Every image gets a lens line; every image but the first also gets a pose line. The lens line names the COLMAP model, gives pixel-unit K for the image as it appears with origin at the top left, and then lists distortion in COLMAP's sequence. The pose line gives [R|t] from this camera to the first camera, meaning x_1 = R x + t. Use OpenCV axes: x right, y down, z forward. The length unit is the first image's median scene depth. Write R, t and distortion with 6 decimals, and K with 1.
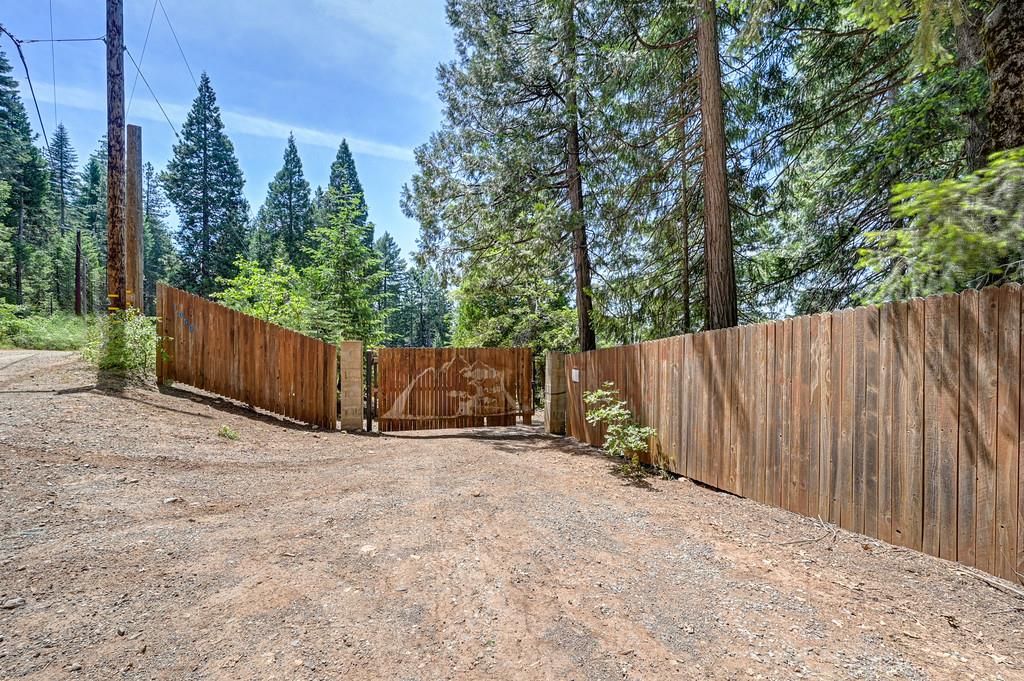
lens RADIAL K [[403.1, 0, 515.3], [0, 403.1, 343.9], [0, 0, 1]] dist [-0.002732, -0.000341]
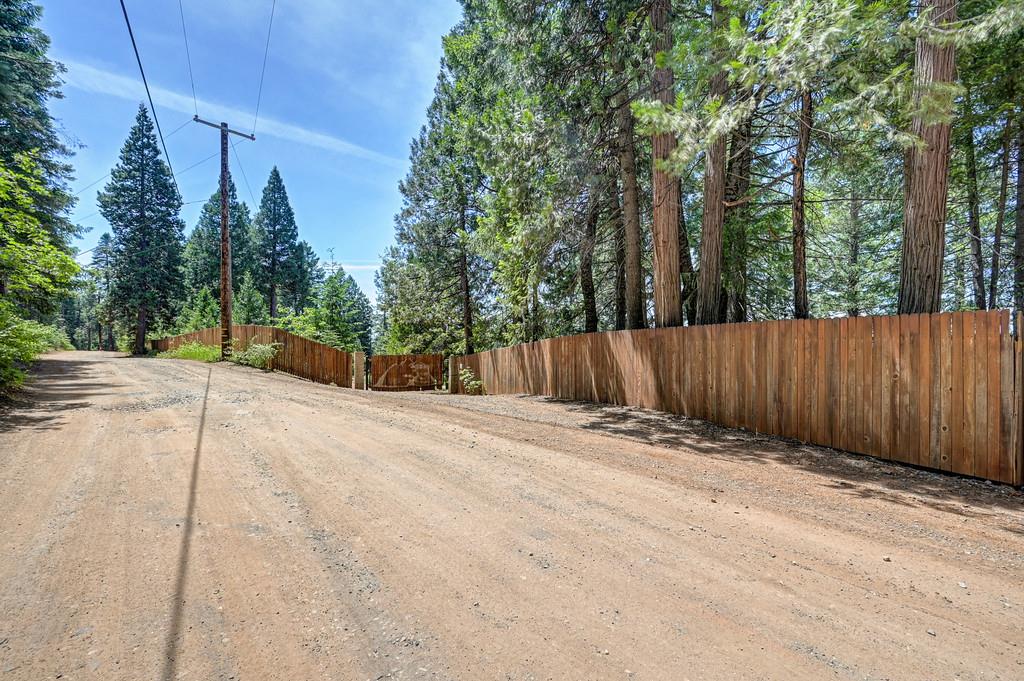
lens RADIAL K [[403.1, 0, 511.1], [0, 403.1, 346.6], [0, 0, 1]] dist [-0.002732, -0.000341]
pose [[0.981052, -0.003277, 0.193716, -0.017233], [0.004042, 0.999986, -0.003555, -0.025015], [-0.193701, 0.004271, 0.981051, -1.311875]]
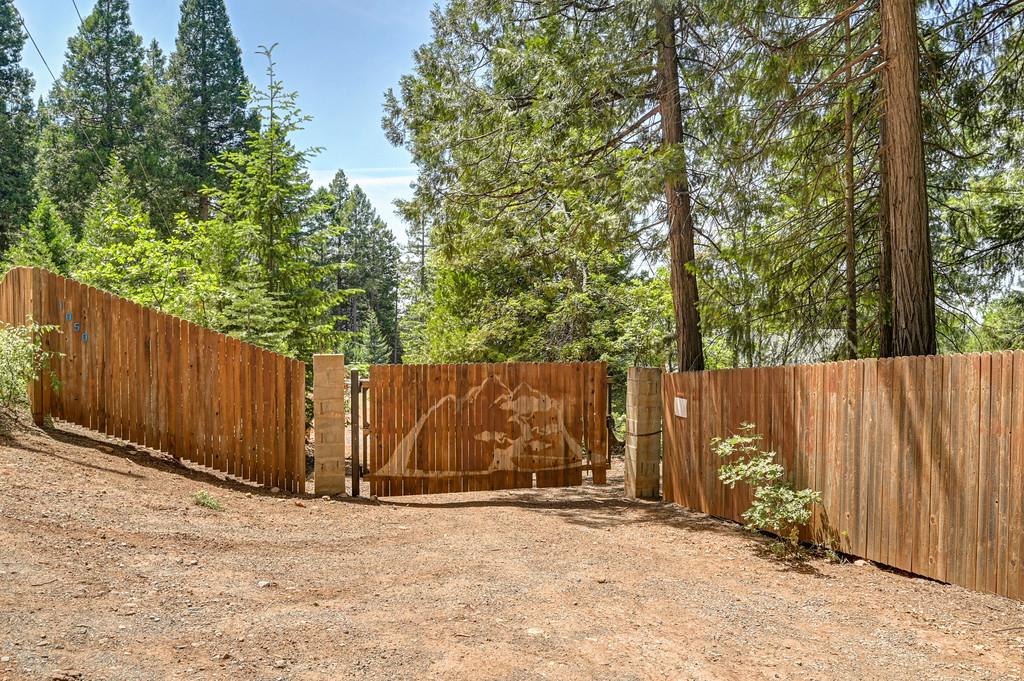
lens RADIAL K [[760.4, 0, 514.0], [0, 760.4, 342.5], [0, 0, 1]] dist [-0.005248, -0.000361]
pose [[0.999954, -0.003325, 0.009036, -0.123442], [0.003147, 0.999802, 0.019633, -0.047972], [-0.009100, -0.019604, 0.999766, -0.194885]]
